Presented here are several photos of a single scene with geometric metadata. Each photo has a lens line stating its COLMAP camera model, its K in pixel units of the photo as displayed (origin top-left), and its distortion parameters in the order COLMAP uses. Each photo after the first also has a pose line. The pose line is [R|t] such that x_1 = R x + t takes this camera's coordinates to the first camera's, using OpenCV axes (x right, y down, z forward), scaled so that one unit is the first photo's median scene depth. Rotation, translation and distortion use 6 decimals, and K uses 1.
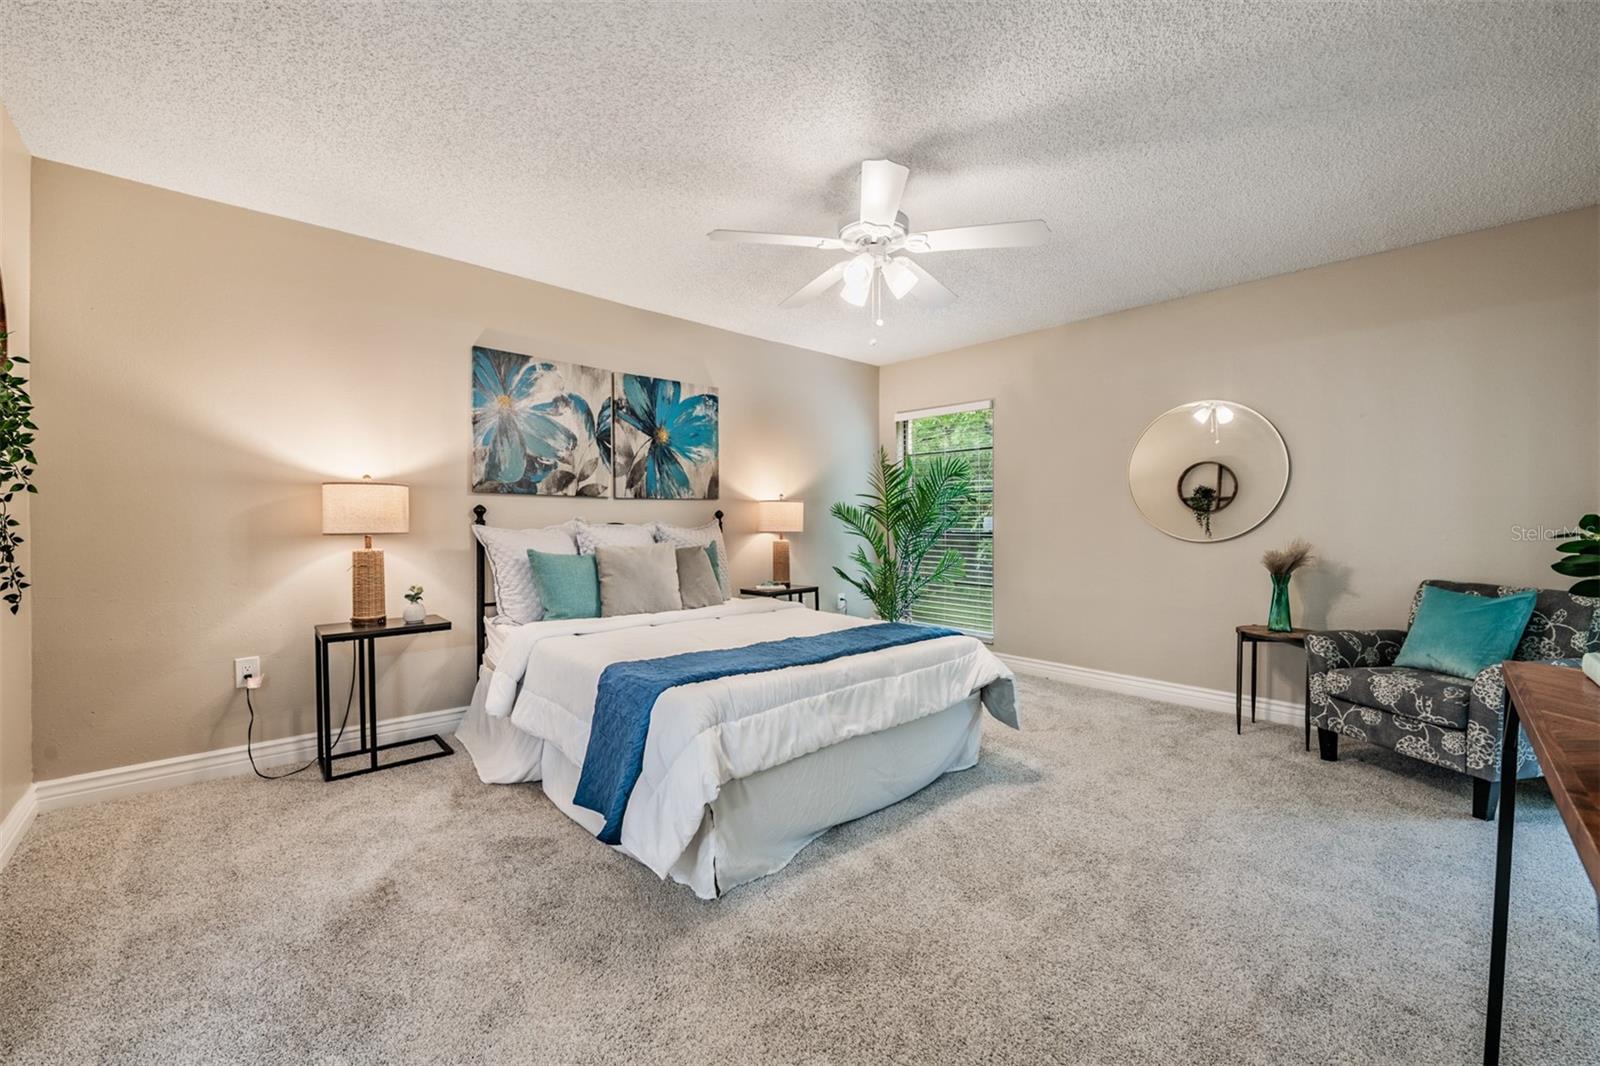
lens RADIAL K [[636.6, 0, 806.5], [0, 636.6, 530.1], [0, 0, 1]] dist [-0.000598, -0.000095]
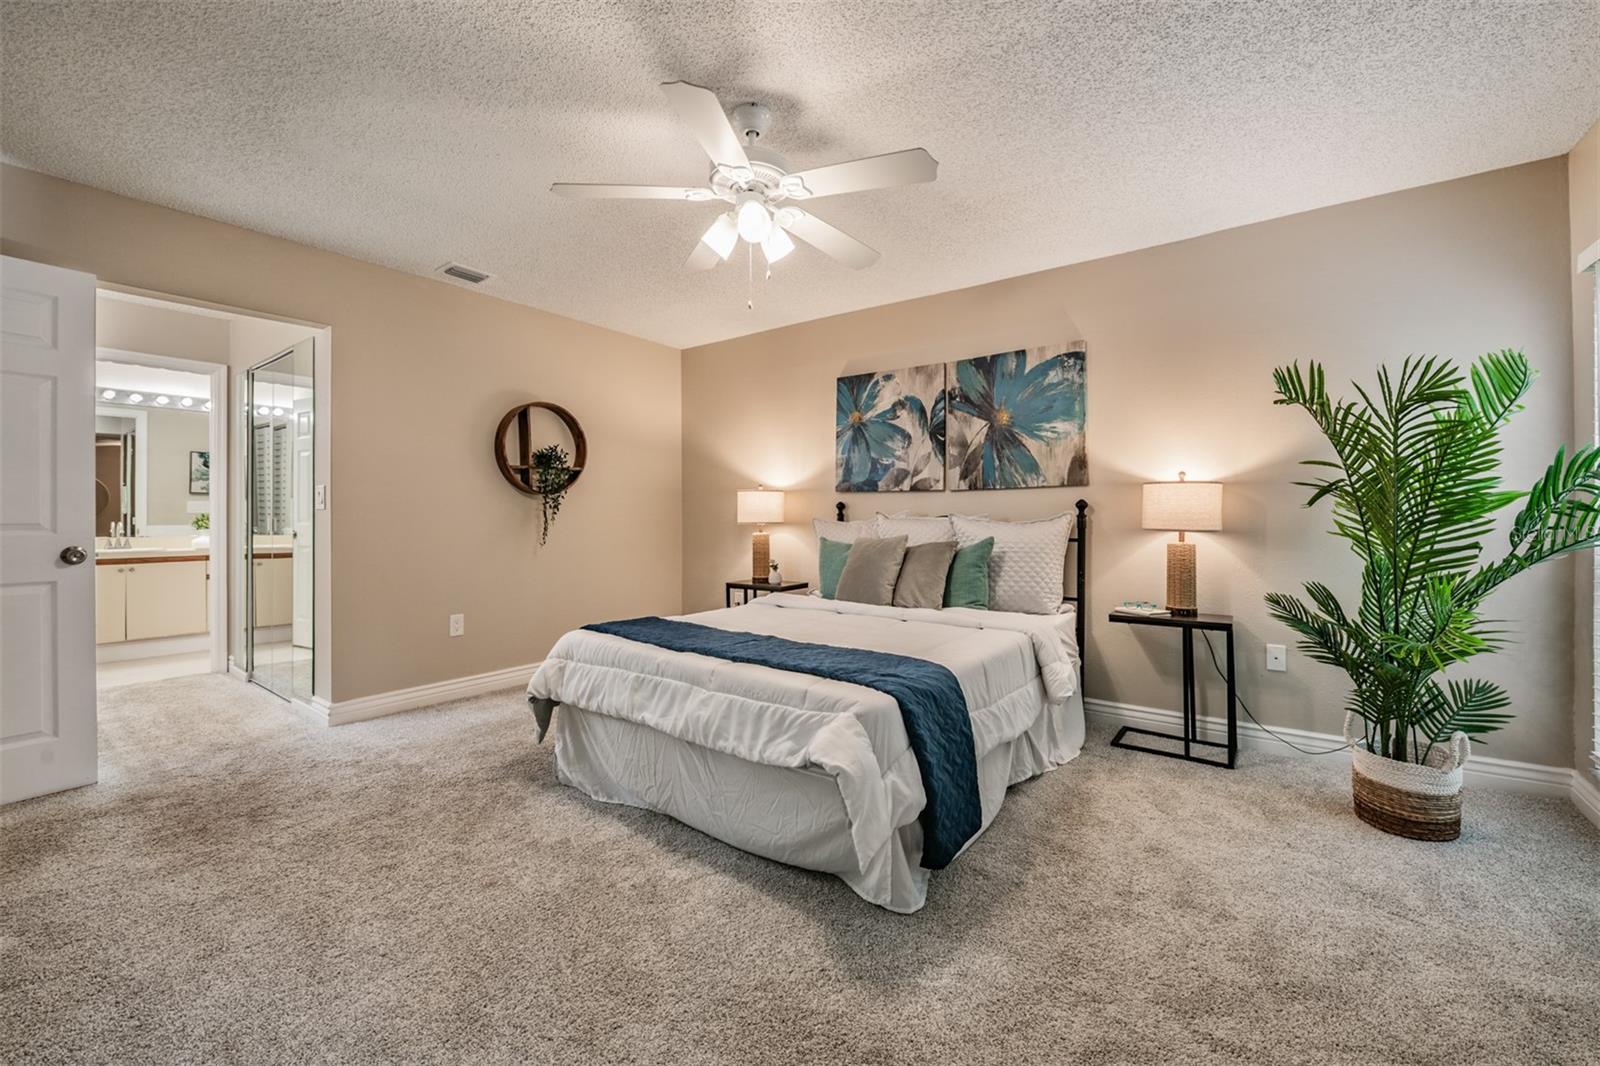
lens RADIAL K [[639.9, 0, 798.0], [0, 639.9, 523.4], [0, 0, 1]] dist [-0.000305, 0.000045]
pose [[0.183248, 0.010635, -0.983009, 0.630288], [-0.011410, 0.999897, 0.008690, -0.005504], [0.983001, 0.009623, 0.183350, 0.589267]]
